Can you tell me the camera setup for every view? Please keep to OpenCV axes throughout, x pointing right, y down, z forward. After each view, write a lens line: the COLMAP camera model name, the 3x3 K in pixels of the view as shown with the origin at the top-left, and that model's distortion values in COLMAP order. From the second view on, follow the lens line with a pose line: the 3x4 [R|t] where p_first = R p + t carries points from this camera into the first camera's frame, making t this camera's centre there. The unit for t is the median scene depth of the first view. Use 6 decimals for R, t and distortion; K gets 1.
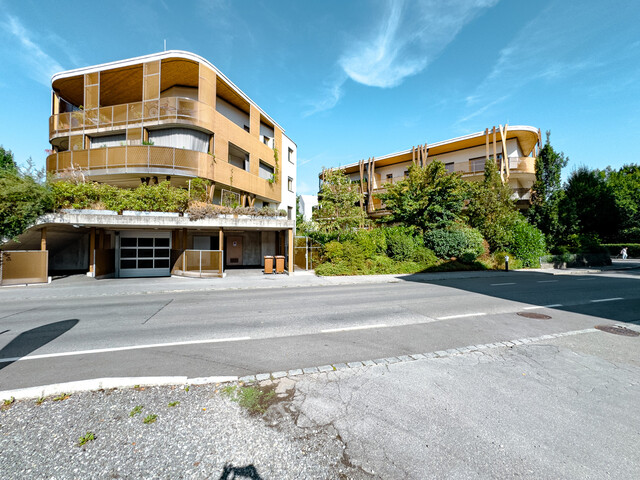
lens RADIAL K [[264.9, 0, 331.9], [0, 264.9, 254.2], [0, 0, 1]] dist [-0.000700, -0.000483]
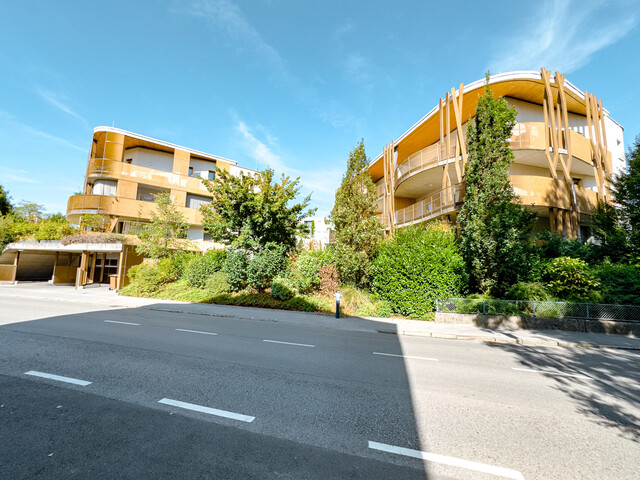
lens RADIAL K [[261.6, 0, 319.9], [0, 261.6, 249.3], [0, 0, 1]] dist [-0.024963, 0.009324]
pose [[0.836339, -0.011999, -0.548081, 0.774369], [-0.045908, 0.994716, -0.091830, -0.028917], [0.546287, 0.101962, 0.831369, 0.368982]]
